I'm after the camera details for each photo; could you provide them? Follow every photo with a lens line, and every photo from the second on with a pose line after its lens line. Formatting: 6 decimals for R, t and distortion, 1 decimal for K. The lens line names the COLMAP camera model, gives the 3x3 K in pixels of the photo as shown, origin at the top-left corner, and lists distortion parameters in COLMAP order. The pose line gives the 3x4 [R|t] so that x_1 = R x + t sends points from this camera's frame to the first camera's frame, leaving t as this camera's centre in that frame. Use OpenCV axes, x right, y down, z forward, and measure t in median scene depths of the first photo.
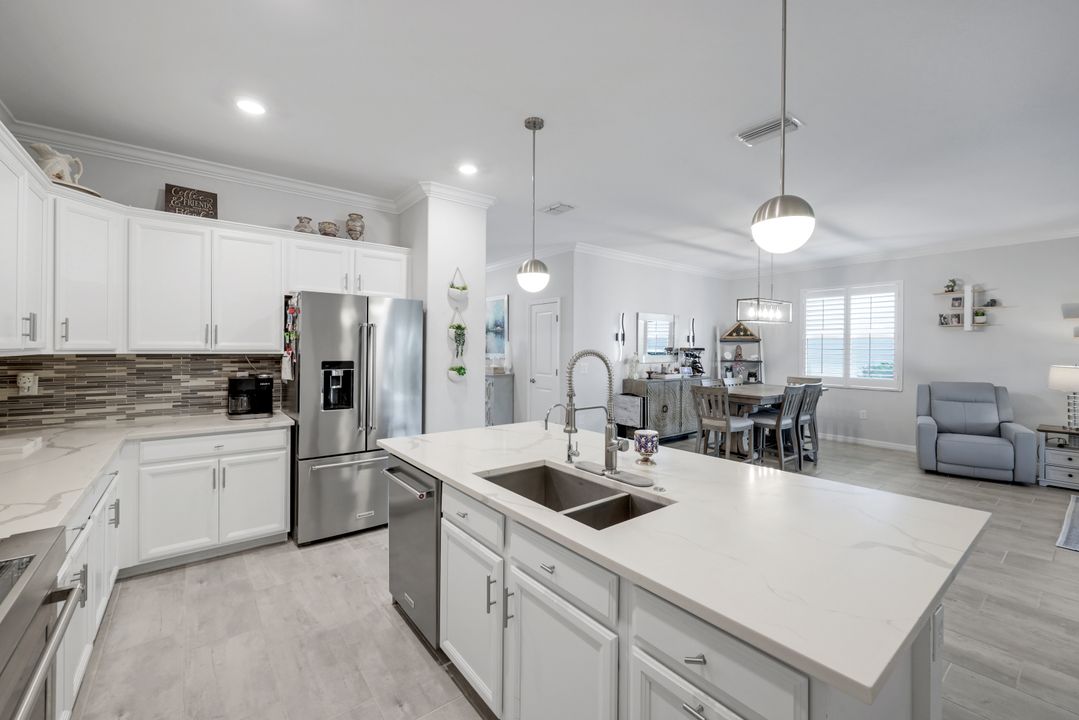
lens RADIAL K [[438.7, 0, 541.6], [0, 438.7, 351.5], [0, 0, 1]] dist [-0.001851, -0.000149]
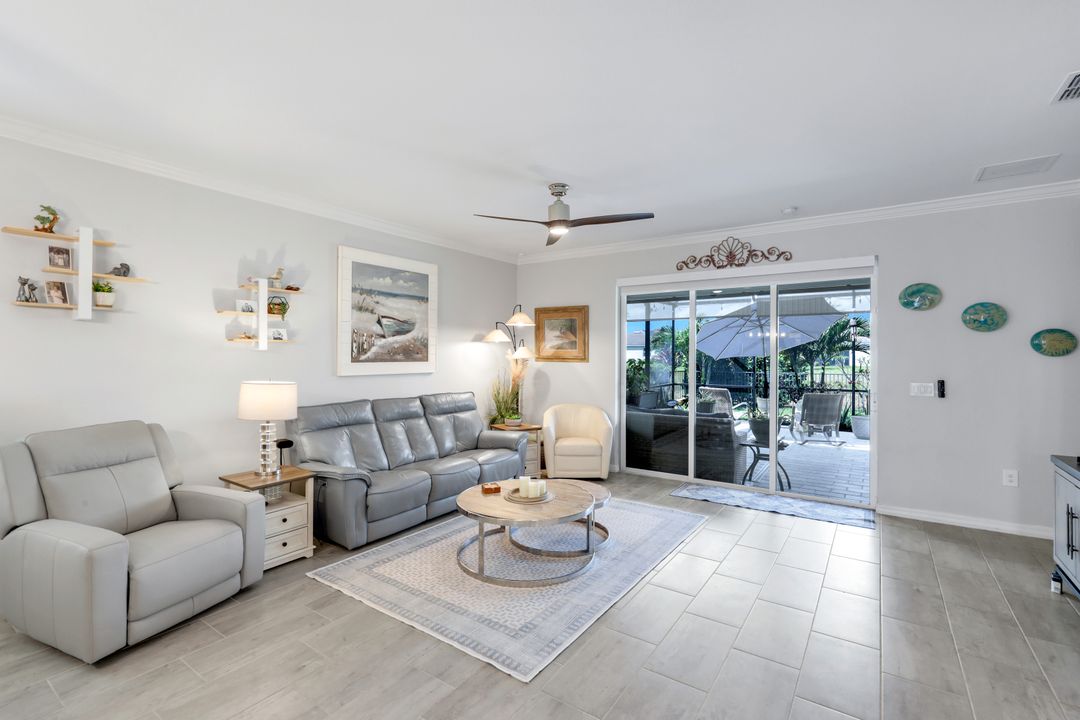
lens RADIAL K [[493.0, 0, 537.1], [0, 493.0, 352.2], [0, 0, 1]] dist [0.001523, -0.000010]
pose [[-0.295656, -0.001733, 0.955293, 0.463744], [0.000814, 0.999998, 0.002066, -0.017371], [-0.955294, 0.001388, -0.295654, 1.074762]]
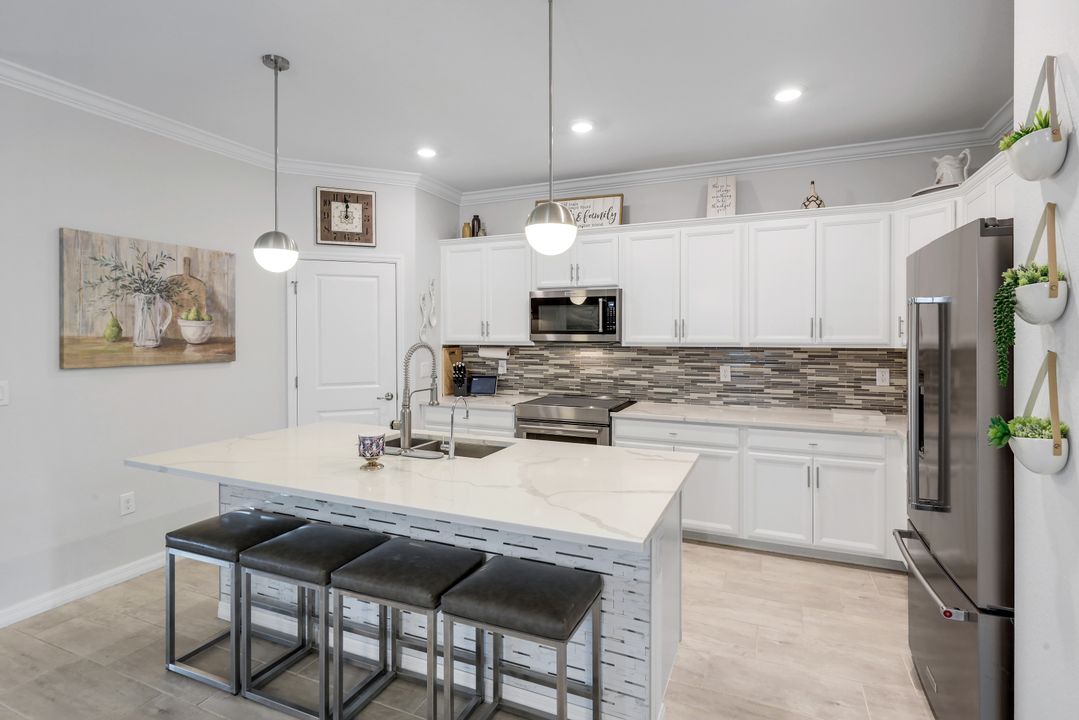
lens RADIAL K [[541.4, 0, 541.3], [0, 541.4, 337.2], [0, 0, 1]] dist [-0.000148, -0.001194]
pose [[-0.881837, -0.003107, -0.471543, 0.269426], [-0.006385, 0.999965, 0.005352, -0.017616], [0.471510, 0.007731, -0.881827, 1.261932]]
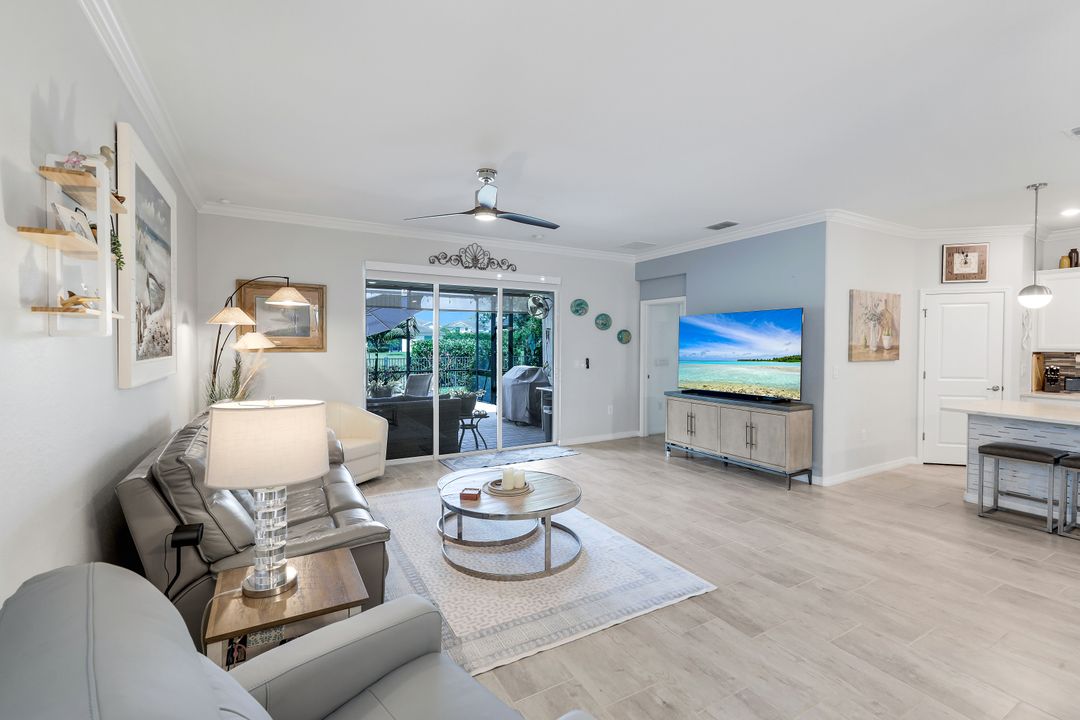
lens RADIAL K [[473.6, 0, 540.0], [0, 473.6, 353.0], [0, 0, 1]] dist [0.006136, 0.000844]
pose [[-0.989708, -0.010249, 0.142734, 1.249111], [-0.006480, 0.999619, 0.026842, -0.017644], [-0.142955, 0.025641, -0.989397, 1.732623]]
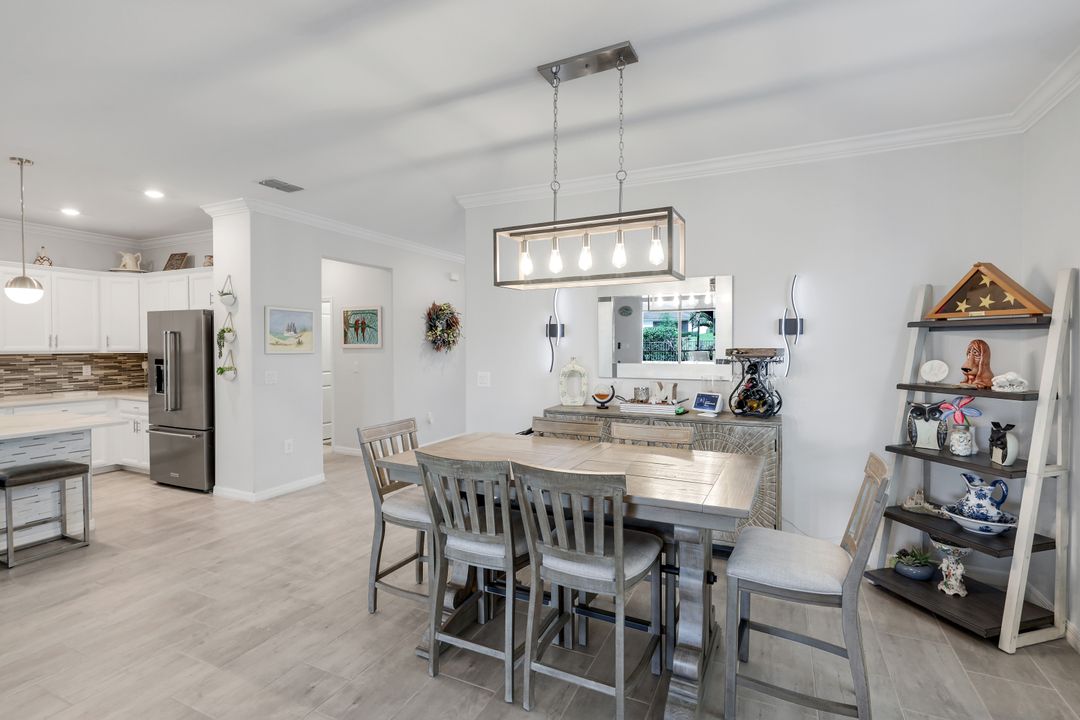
lens RADIAL K [[507.9, 0, 539.4], [0, 507.9, 354.2], [0, 0, 1]] dist [-0.003585, 0.000043]
pose [[0.451369, 0.011990, -0.892257, 1.391226], [-0.002753, 0.999924, 0.012044, -0.016468], [0.892333, -0.002980, 0.451368, 1.226729]]
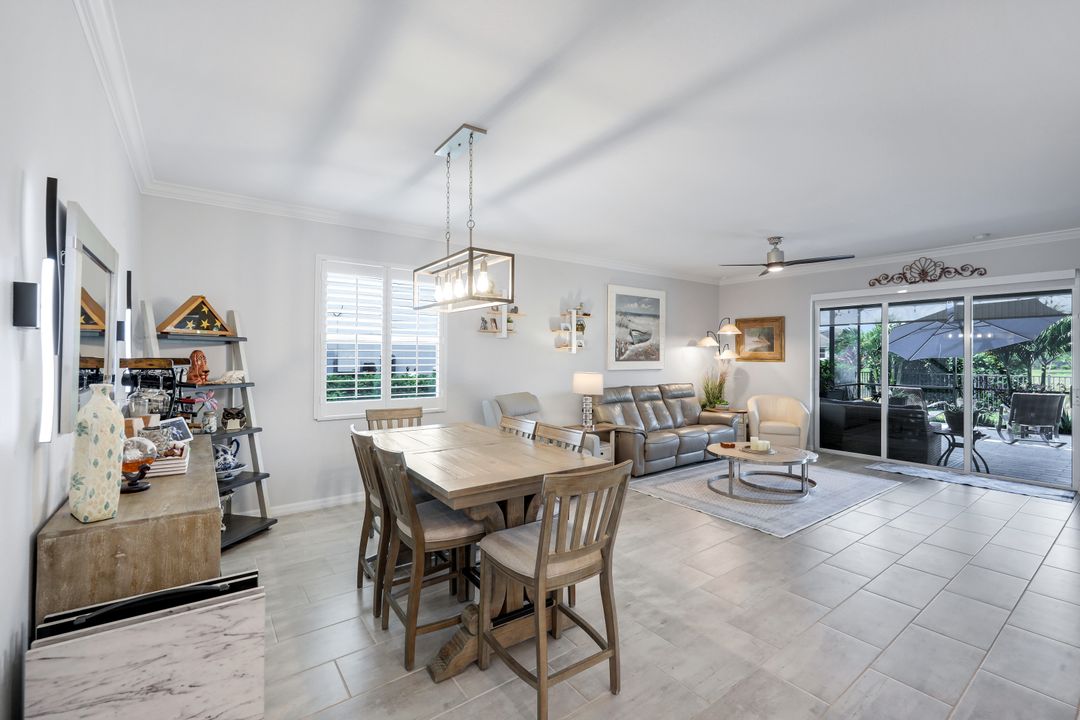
lens RADIAL K [[460.1, 0, 536.7], [0, 460.1, 354.0], [0, 0, 1]] dist [0.003866, -0.001069]
pose [[0.030041, -0.001463, 0.999548, -0.001468], [0.004698, 0.999988, 0.001322, -0.021064], [-0.999538, 0.004656, 0.030047, 1.428532]]
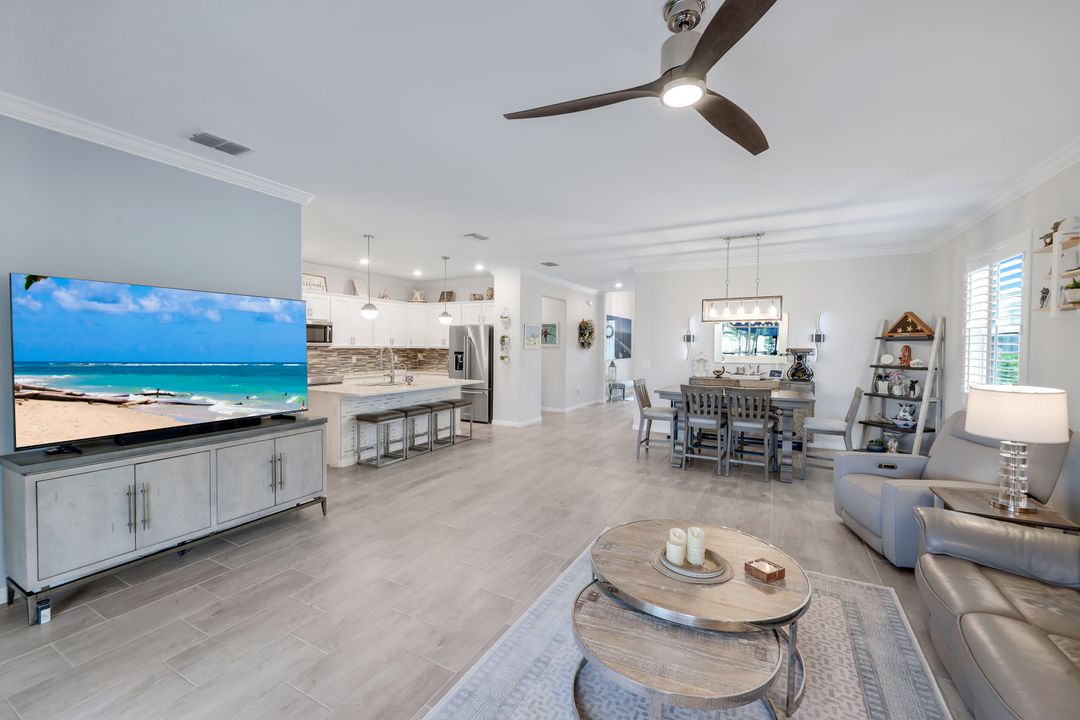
lens RADIAL K [[439.1, 0, 538.8], [0, 439.1, 355.2], [0, 0, 1]] dist [-0.001851, -0.000149]
pose [[0.401450, 0.020171, -0.915659, 1.907500], [-0.011765, 0.999789, 0.016866, -0.007085], [0.915805, 0.004002, 0.401603, 0.355906]]
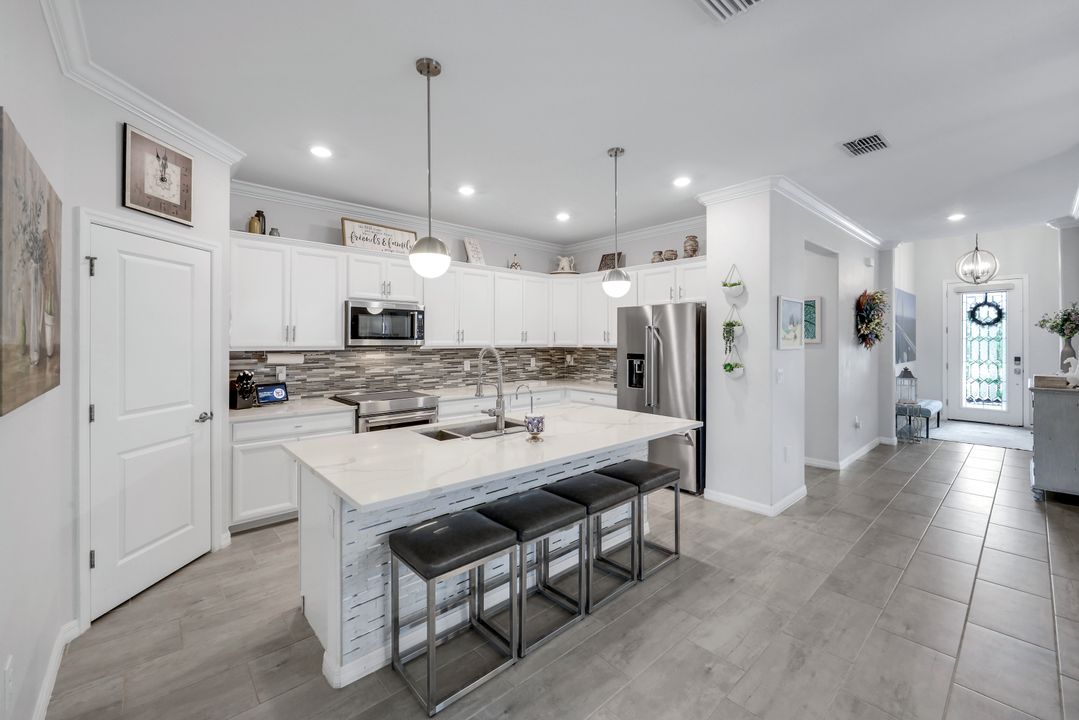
lens RADIAL K [[438.7, 0, 538.1], [0, 438.7, 340.3], [0, 0, 1]] dist [-0.001851, -0.000149]
pose [[0.063437, -0.005386, -0.997971, 0.850899], [-0.004813, 0.999972, -0.005703, -0.011681], [0.997974, 0.005165, 0.063409, 0.541184]]
